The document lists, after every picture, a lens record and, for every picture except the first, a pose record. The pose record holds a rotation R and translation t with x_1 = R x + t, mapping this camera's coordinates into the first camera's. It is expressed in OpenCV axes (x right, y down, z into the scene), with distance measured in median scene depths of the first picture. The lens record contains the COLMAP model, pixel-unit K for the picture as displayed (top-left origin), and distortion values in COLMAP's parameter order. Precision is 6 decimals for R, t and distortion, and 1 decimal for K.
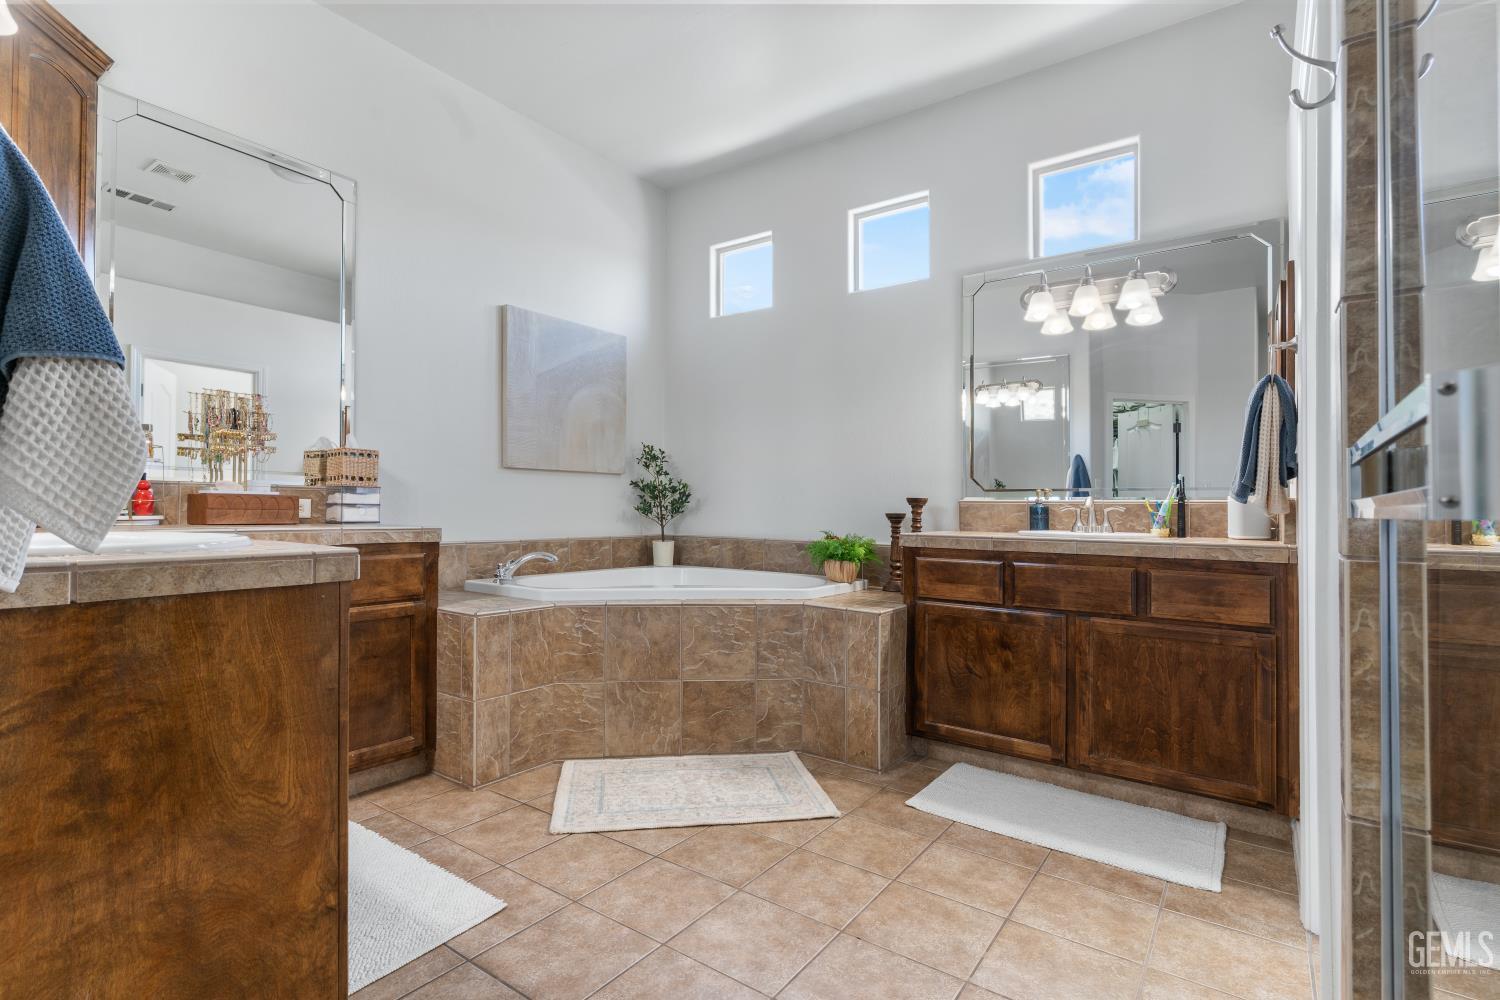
lens RADIAL K [[725.8, 0, 754.4], [0, 725.8, 497.4], [0, 0, 1]] dist [0.004842, -0.002349]
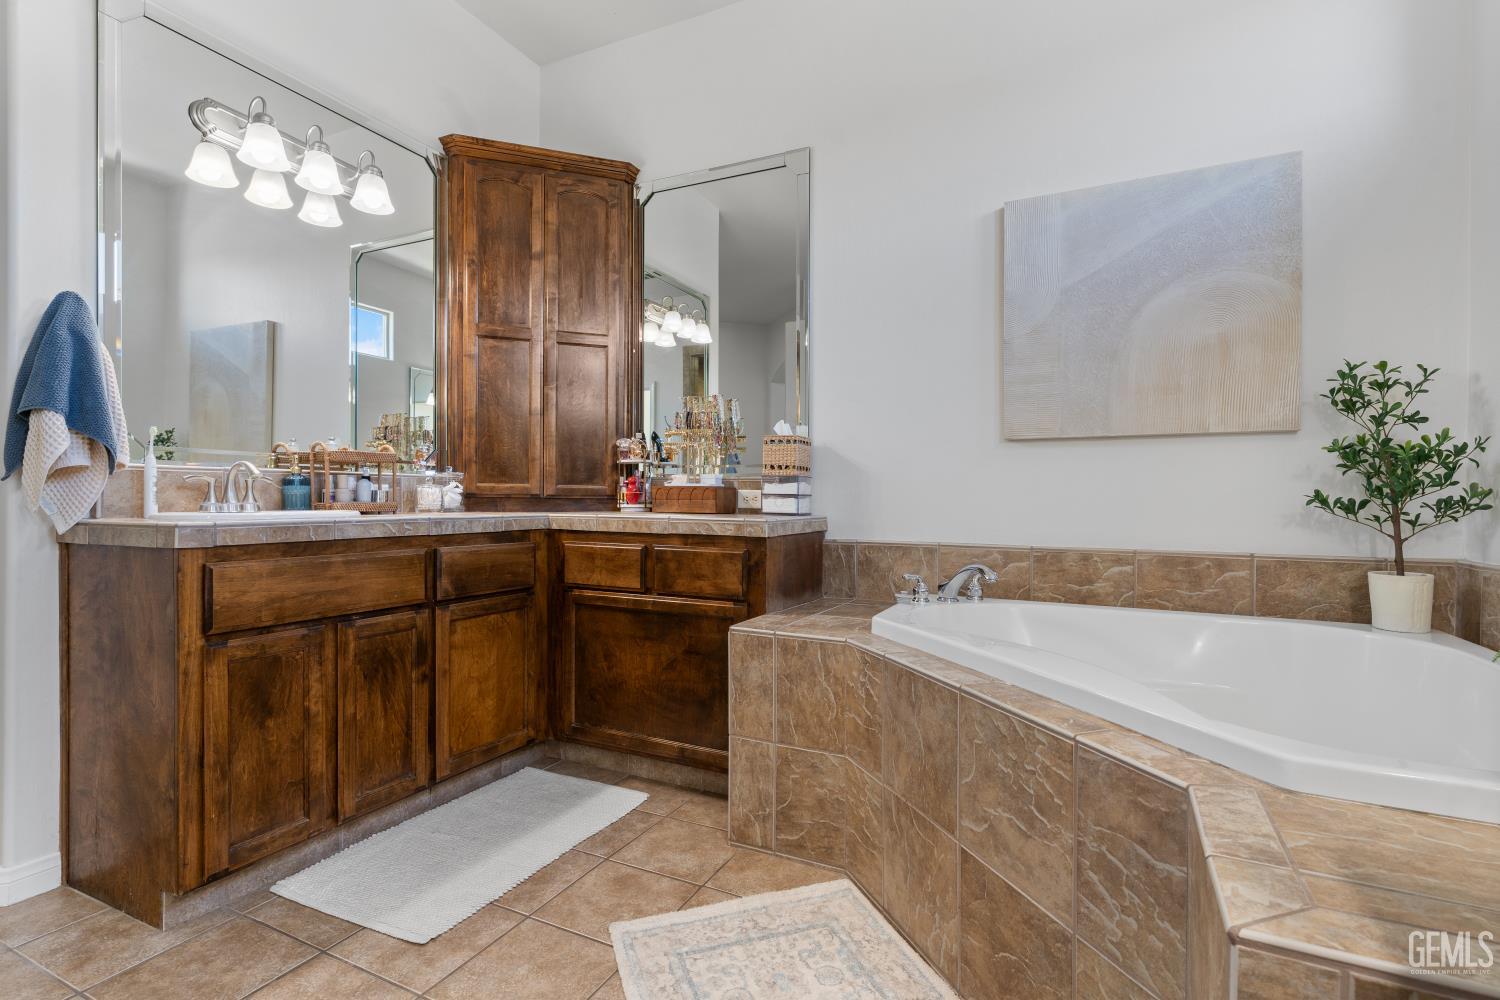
lens RADIAL K [[725.8, 0, 747.8], [0, 725.8, 507.4], [0, 0, 1]] dist [0.004842, -0.002349]
pose [[0.149411, 0.002172, -0.988773, 0.389300], [0.009226, 0.999951, 0.003591, 0.022840], [0.988732, -0.009659, 0.149384, 0.839324]]
